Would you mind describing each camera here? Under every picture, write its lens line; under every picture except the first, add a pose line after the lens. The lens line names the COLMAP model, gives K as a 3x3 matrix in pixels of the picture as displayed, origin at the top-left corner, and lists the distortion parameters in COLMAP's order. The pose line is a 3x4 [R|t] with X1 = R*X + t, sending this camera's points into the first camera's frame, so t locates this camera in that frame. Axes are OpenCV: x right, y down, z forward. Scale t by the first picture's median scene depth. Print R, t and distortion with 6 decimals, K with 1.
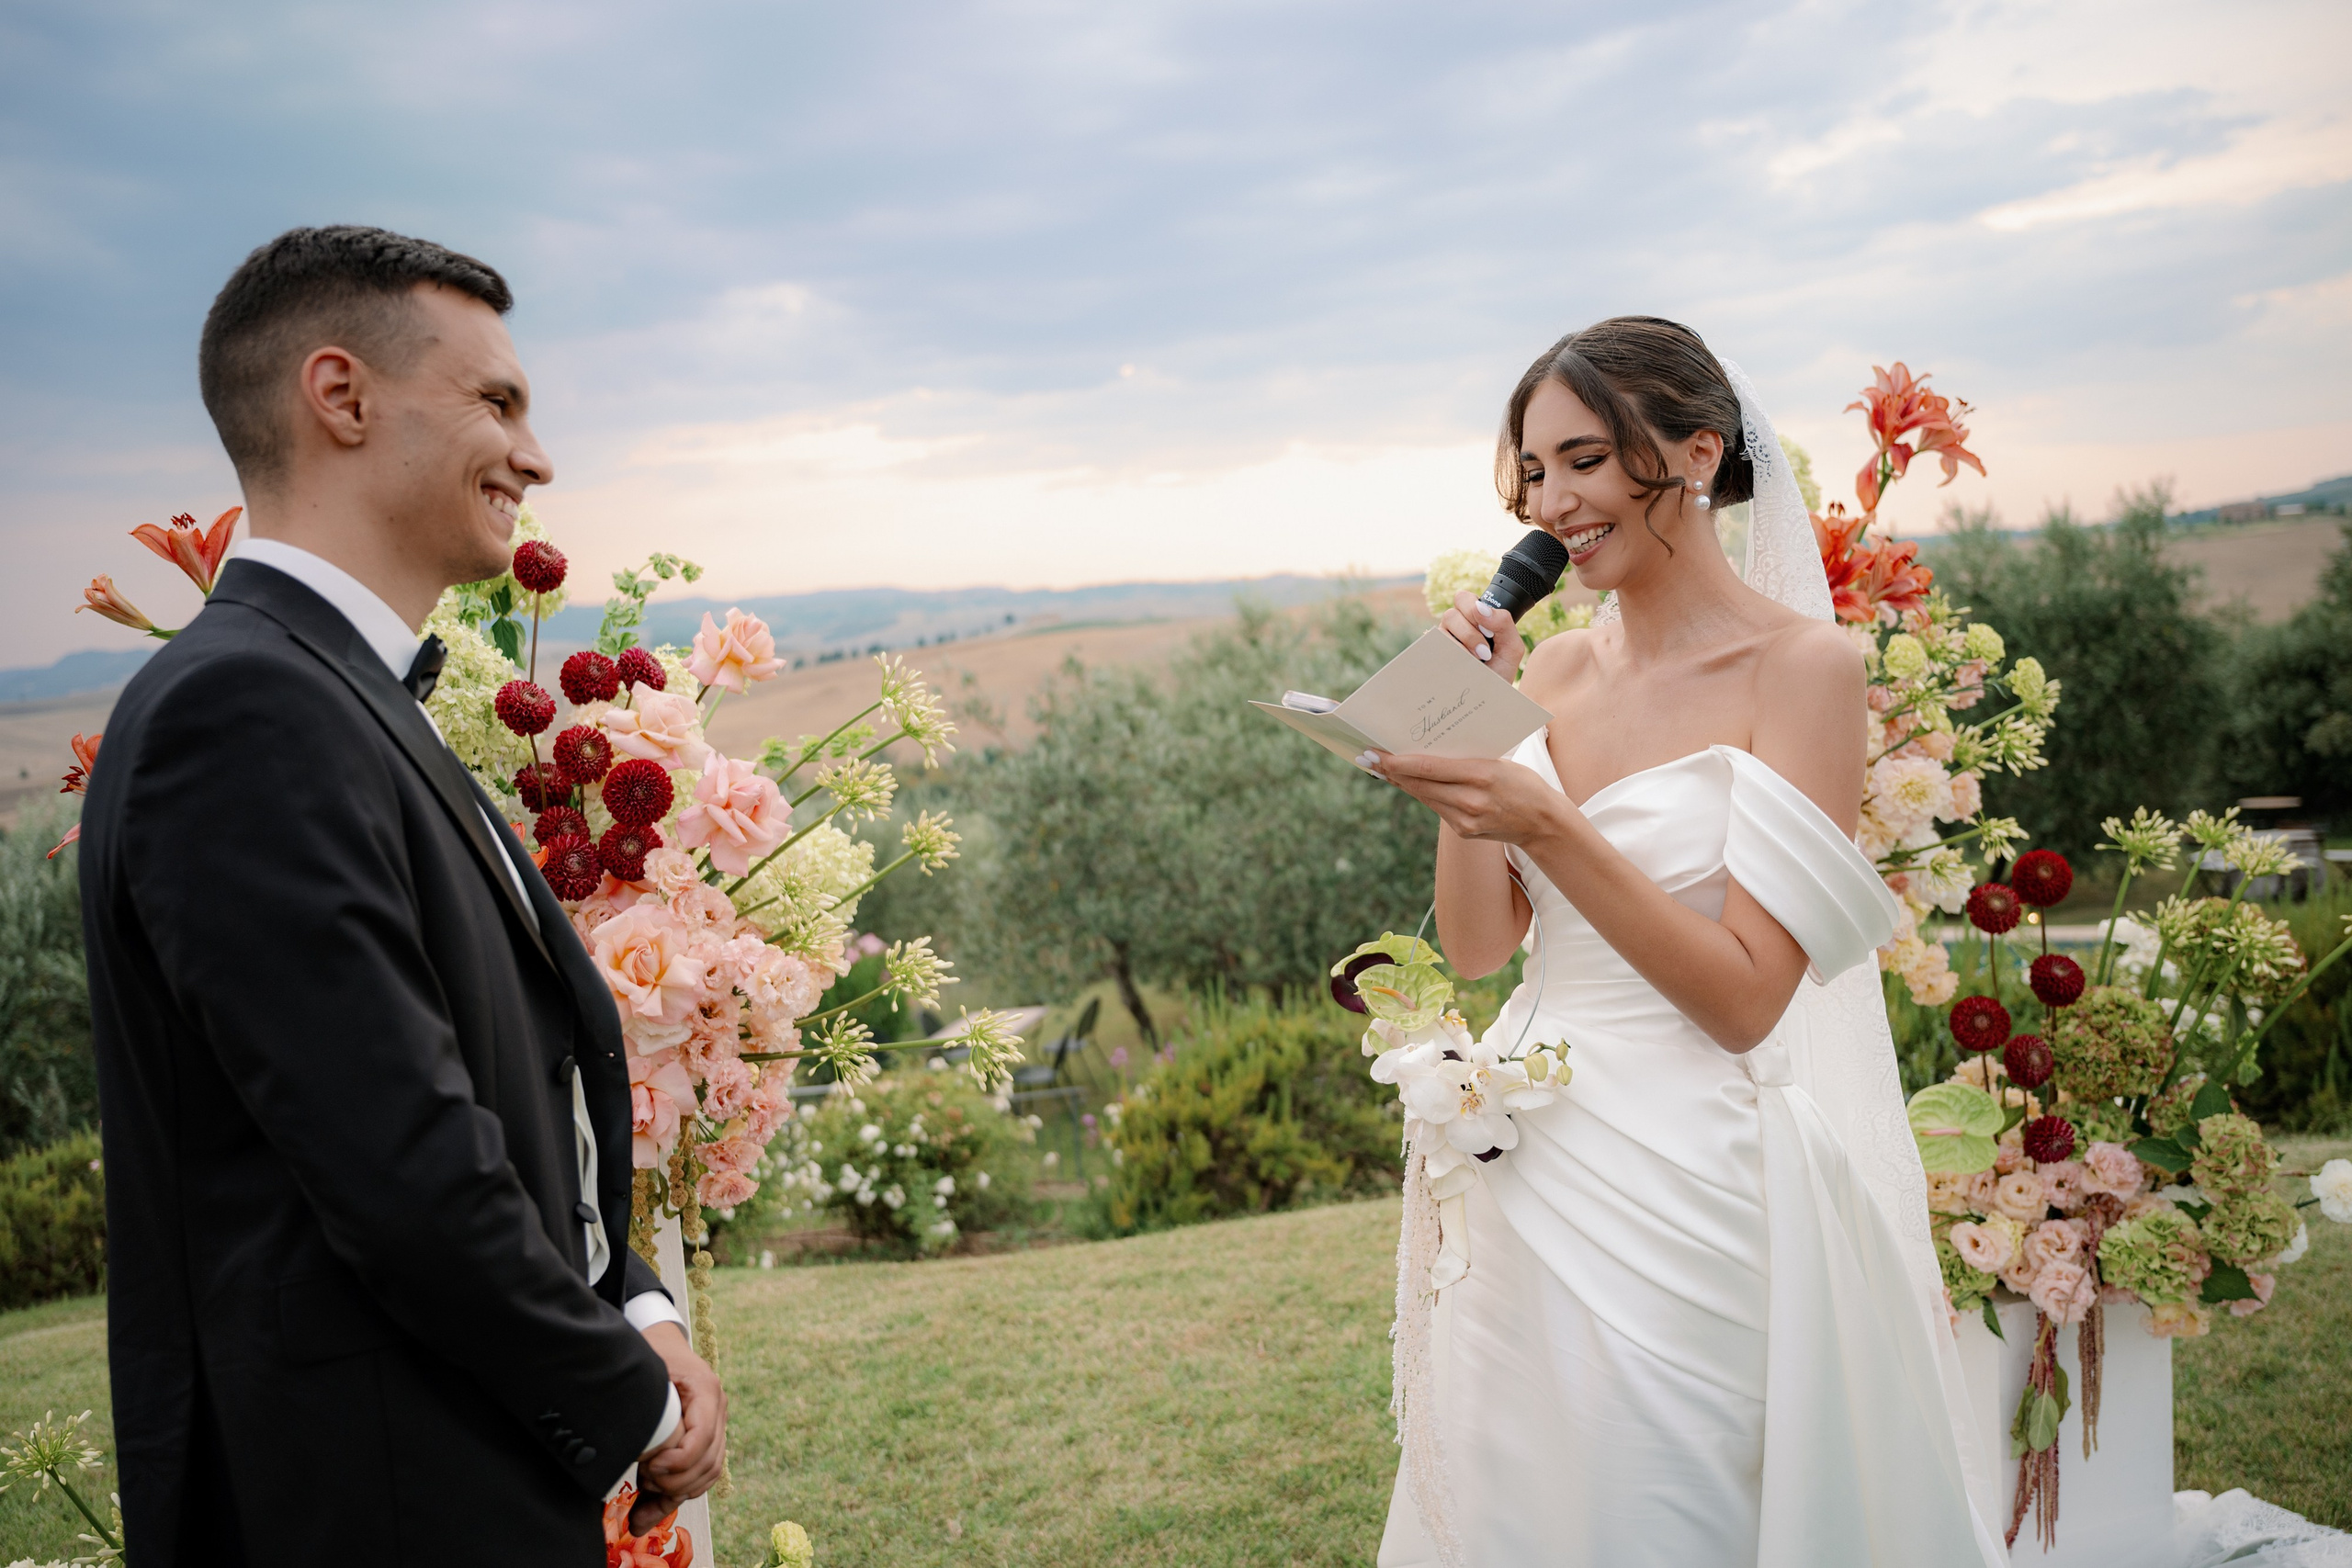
lens RADIAL K [[1755.1, 0, 1135.8], [0, 1755.1, 820.1], [0, 0, 1]] dist [0.002000, 0.000222]
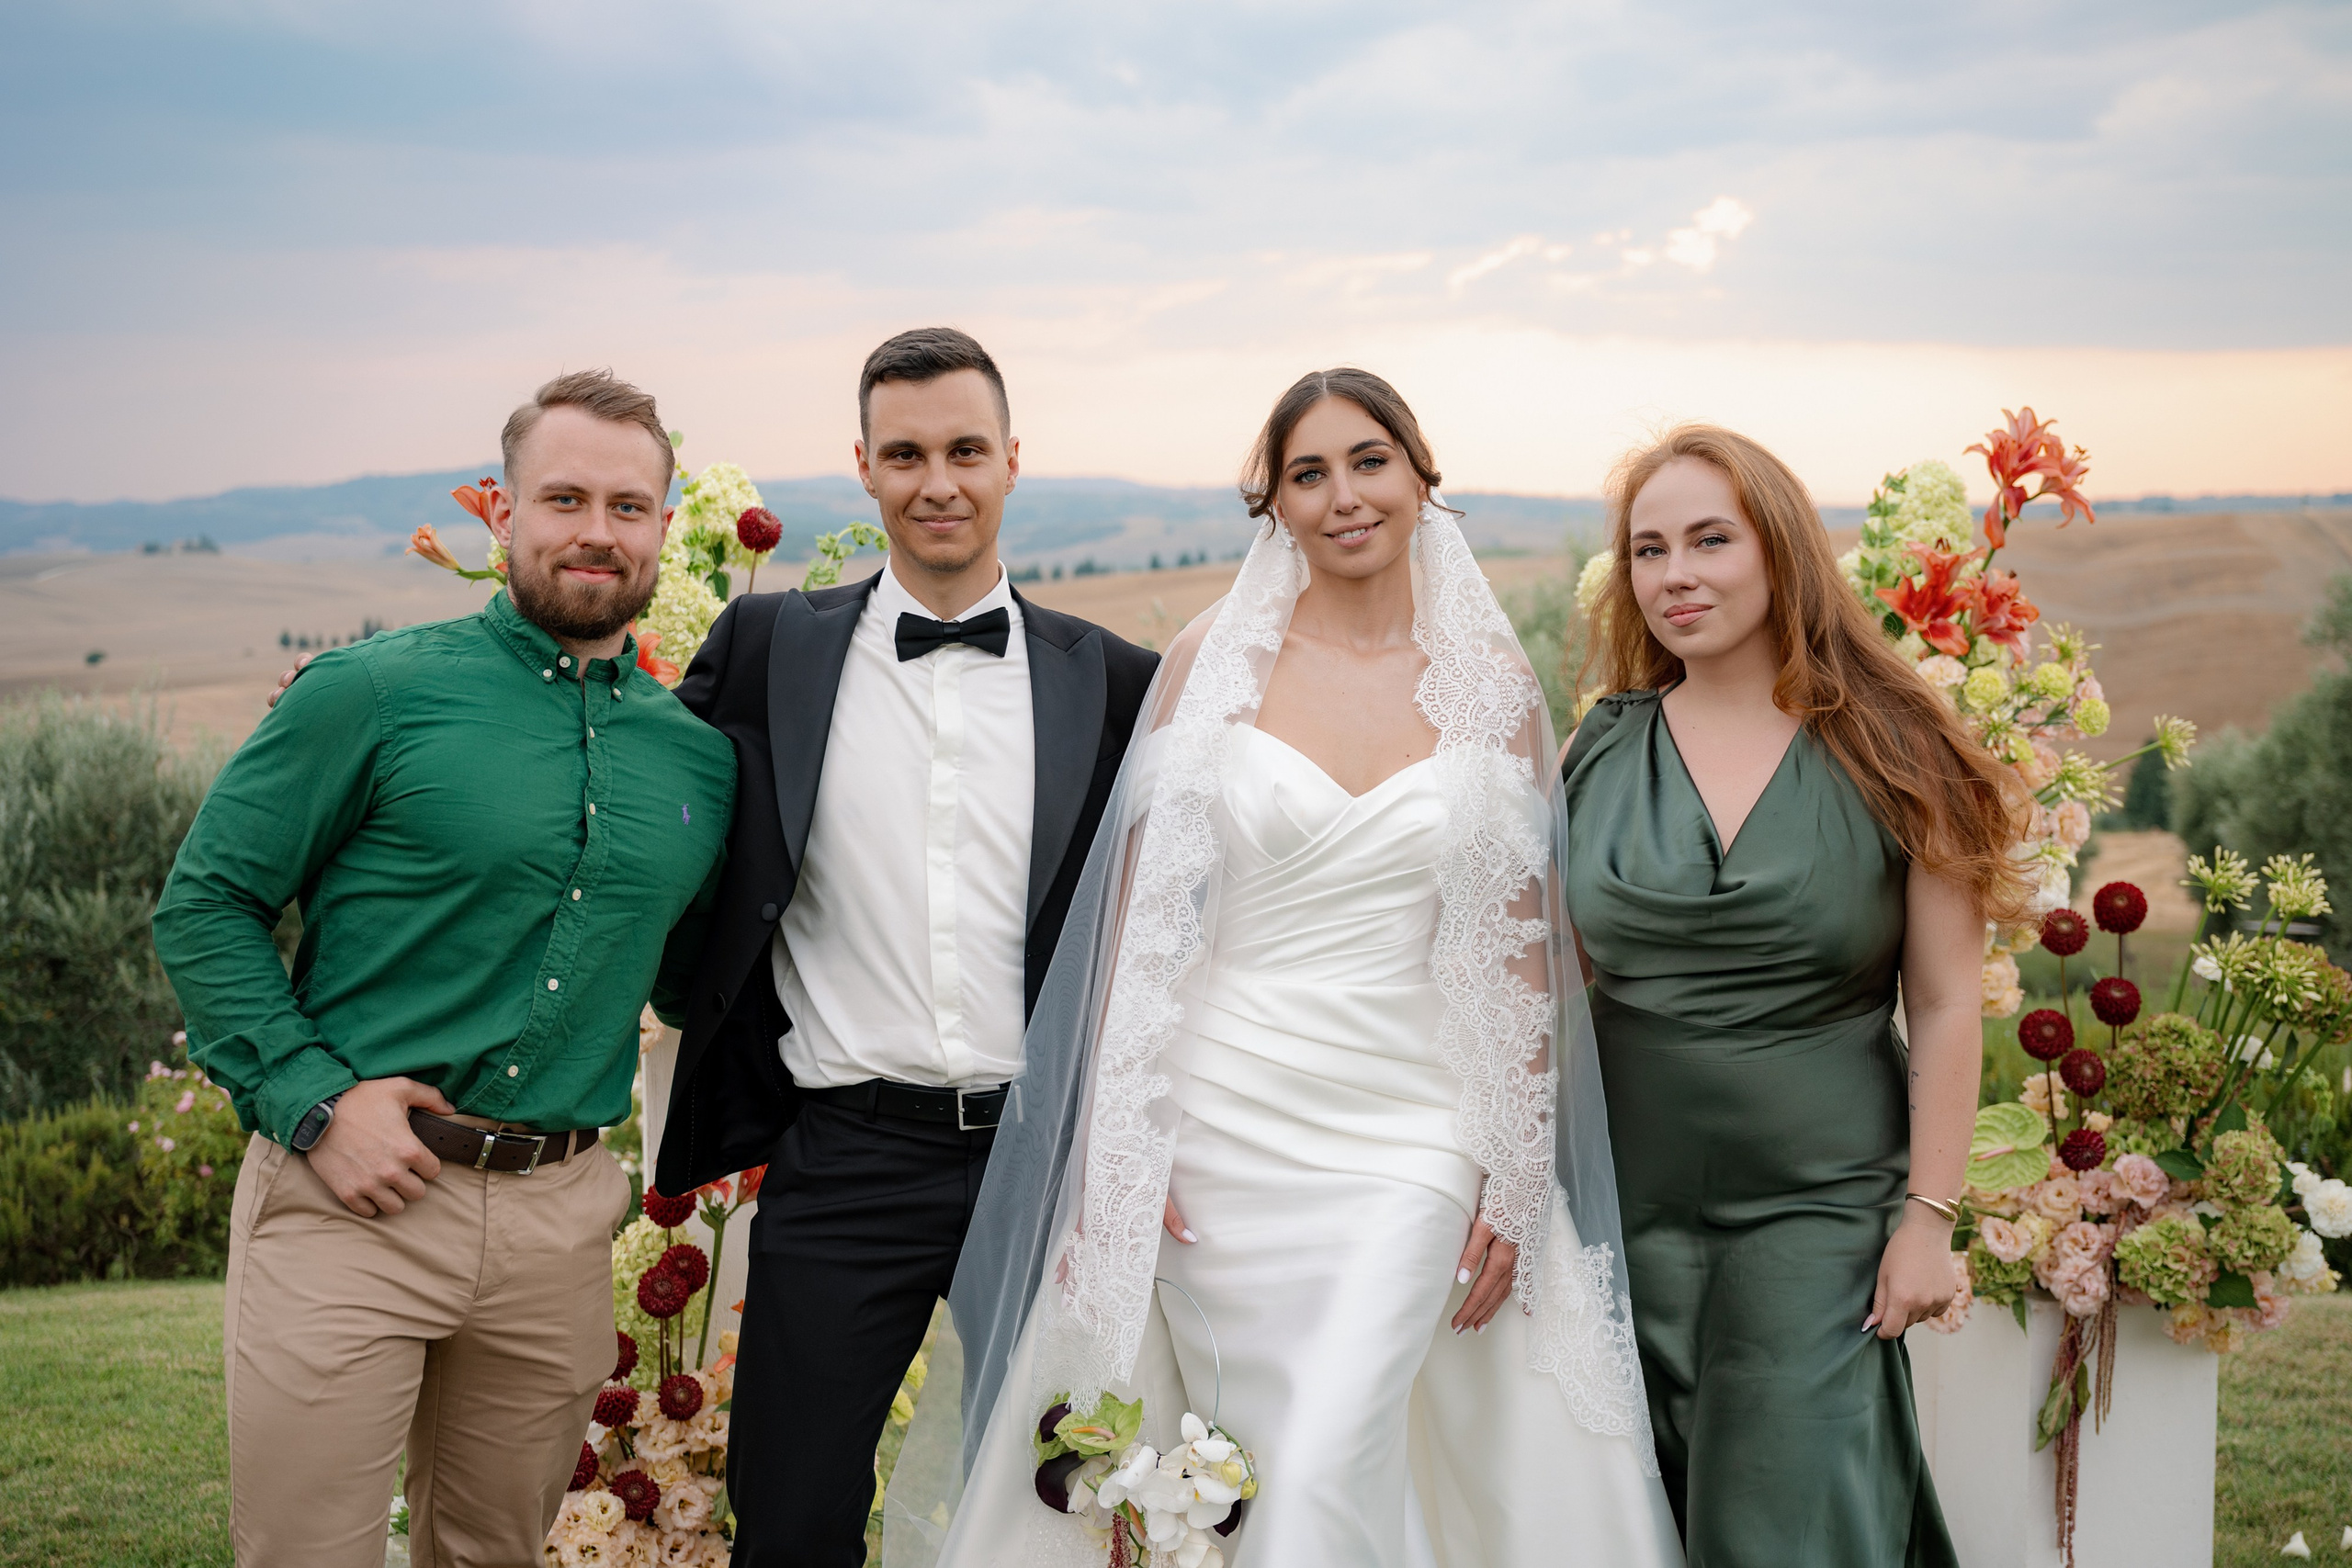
lens RADIAL K [[2496.0, 0, 1111.8], [0, 2496.0, 767.4], [0, 0, 1]] dist [0.008158, 0.022031]
pose [[0.988855, 0.072286, -0.130158, 0.113385], [-0.075438, 0.996961, -0.019446, 0.025427], [0.128357, 0.029048, 0.991303, -0.585914]]
